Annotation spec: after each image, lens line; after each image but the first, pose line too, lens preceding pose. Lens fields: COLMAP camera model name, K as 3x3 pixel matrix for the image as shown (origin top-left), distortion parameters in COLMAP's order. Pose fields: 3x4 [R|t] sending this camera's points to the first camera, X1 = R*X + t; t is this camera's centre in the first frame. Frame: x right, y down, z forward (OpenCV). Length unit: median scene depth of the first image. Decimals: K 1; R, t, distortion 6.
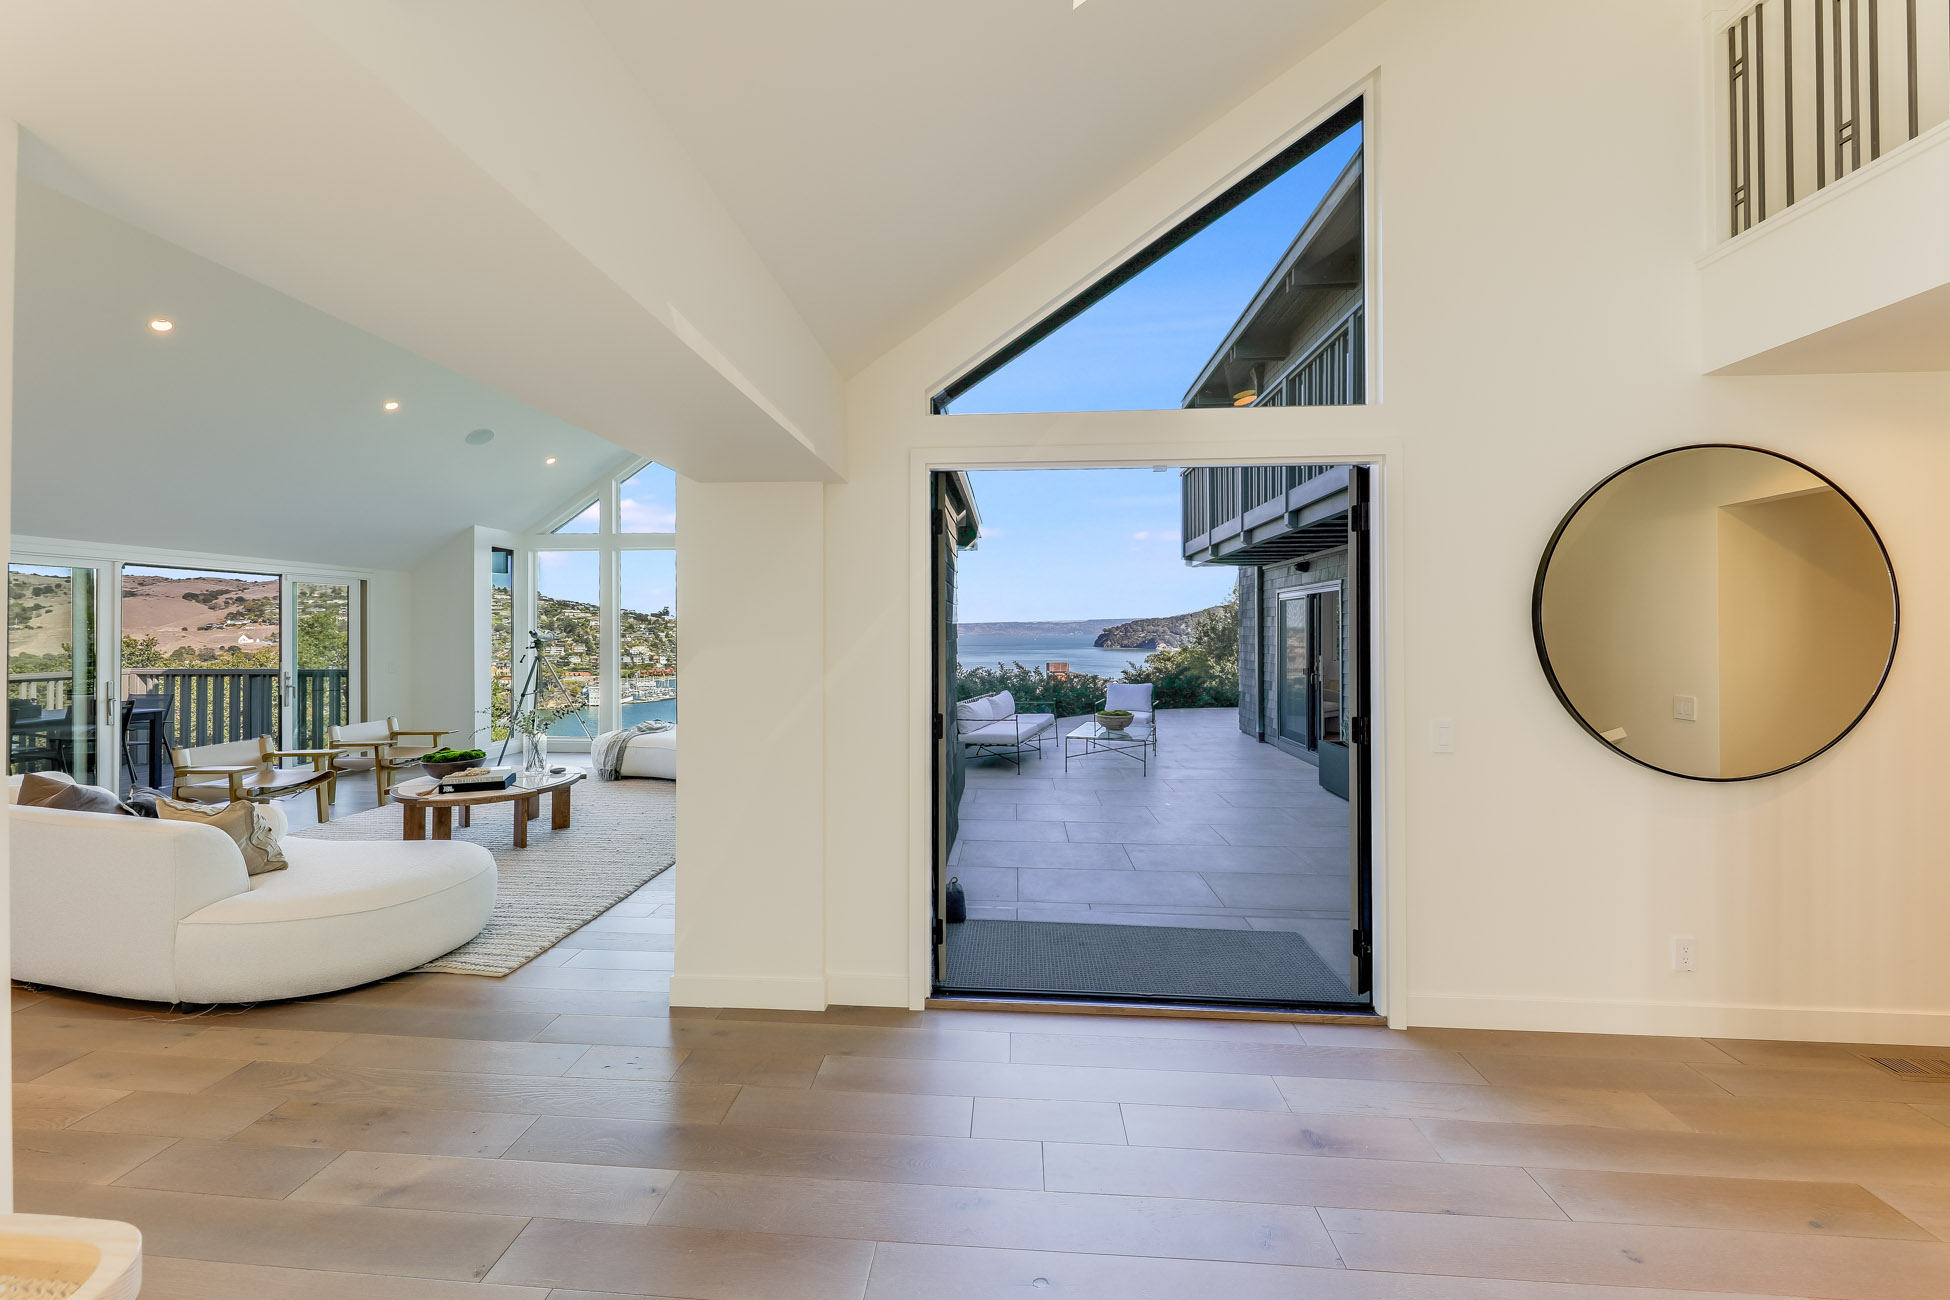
lens RADIAL K [[678.5, 0, 973.7], [0, 678.5, 623.4], [0, 0, 1]] dist [-0.001718, -0.000833]
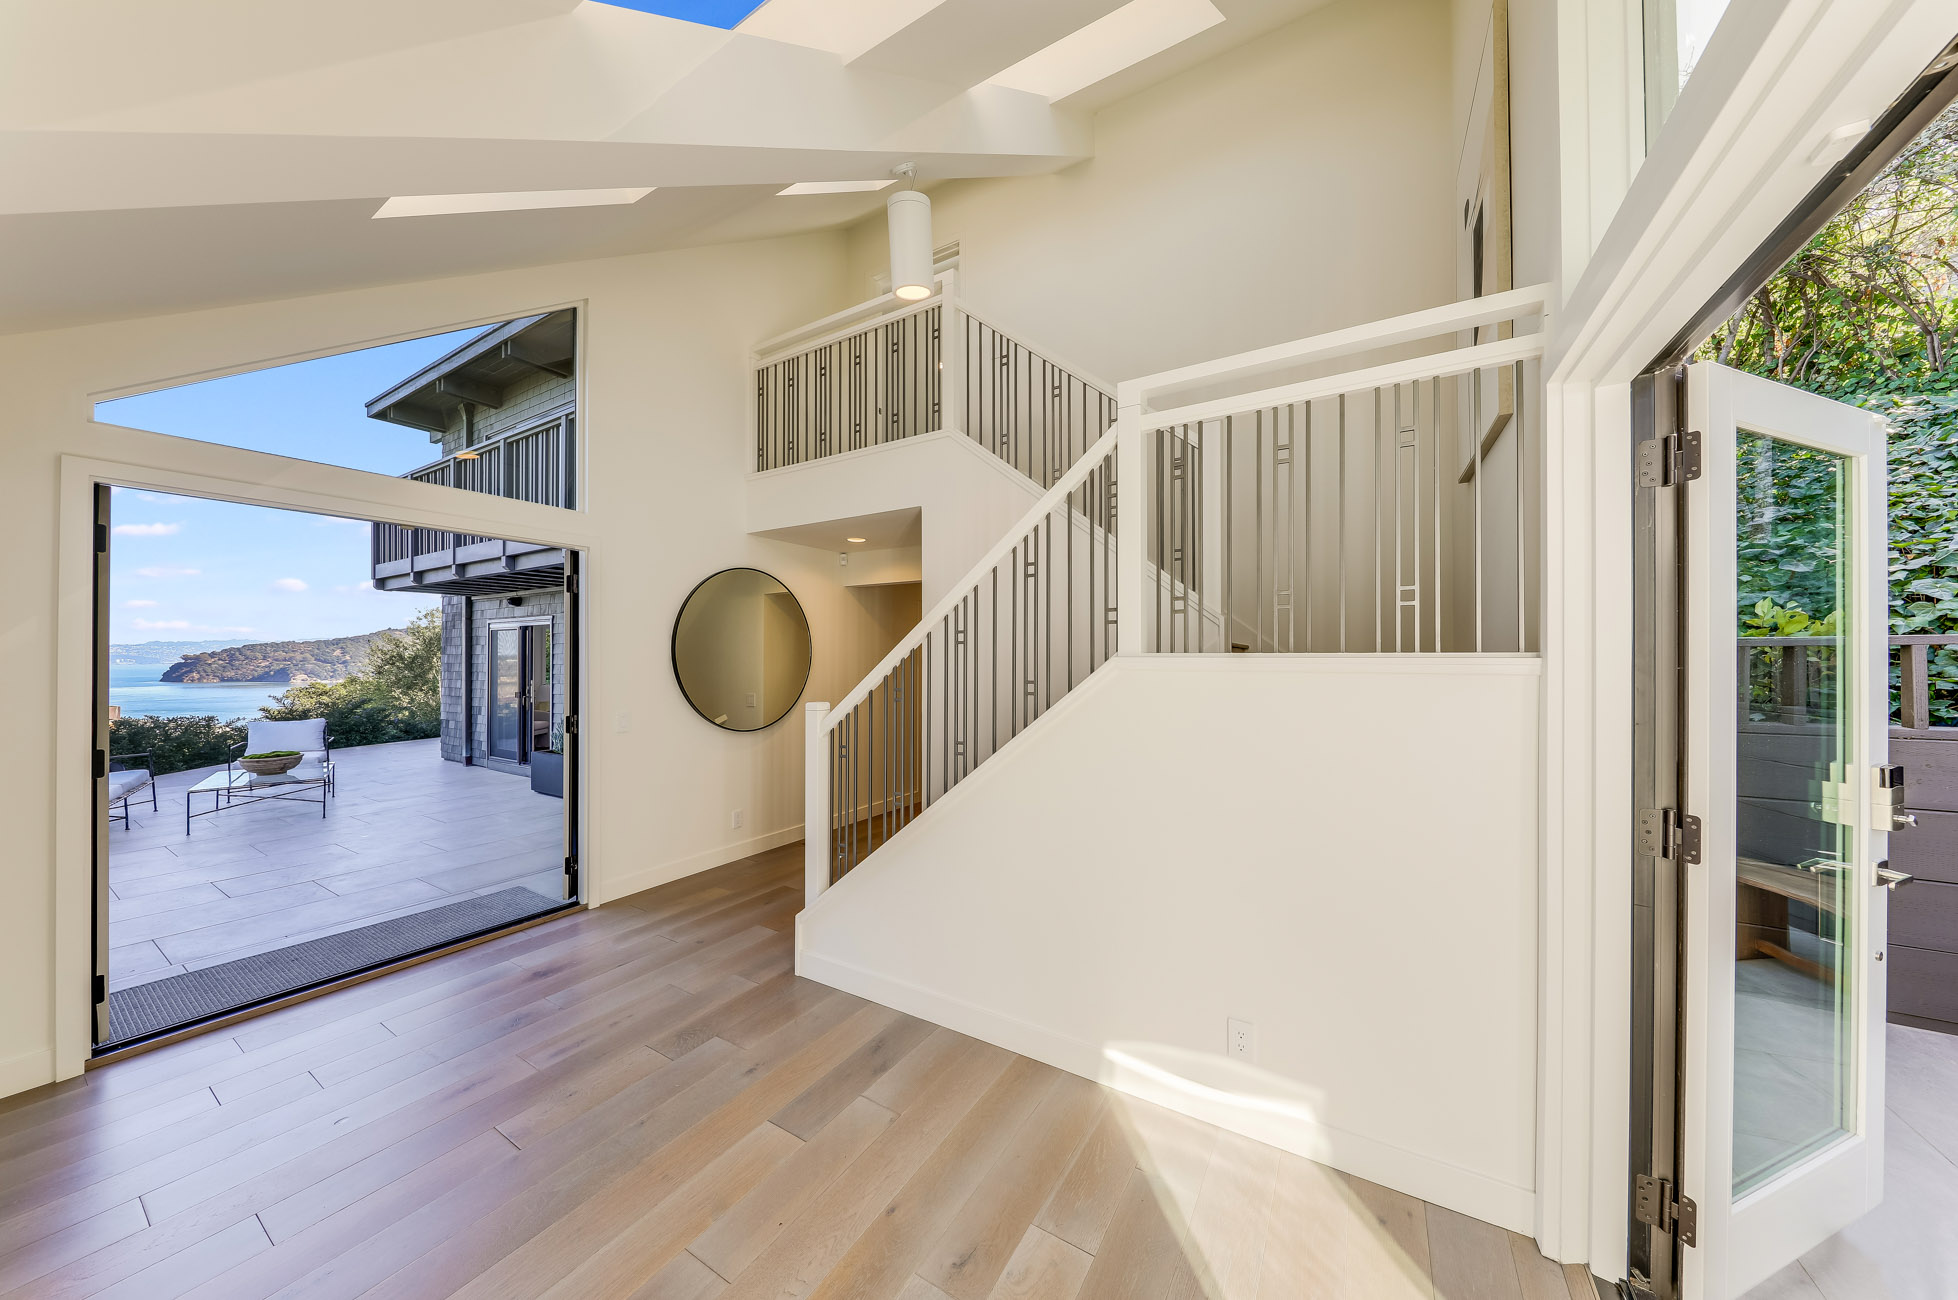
lens RADIAL K [[634.2, 0, 983.7], [0, 634.2, 652.3], [0, 0, 1]] dist [0.001503, -0.000178]
pose [[0.453496, 0.003988, 0.891249, -0.096419], [-0.007148, 0.999974, -0.000838, -0.004083], [-0.891229, -0.005991, 0.453513, -0.161466]]
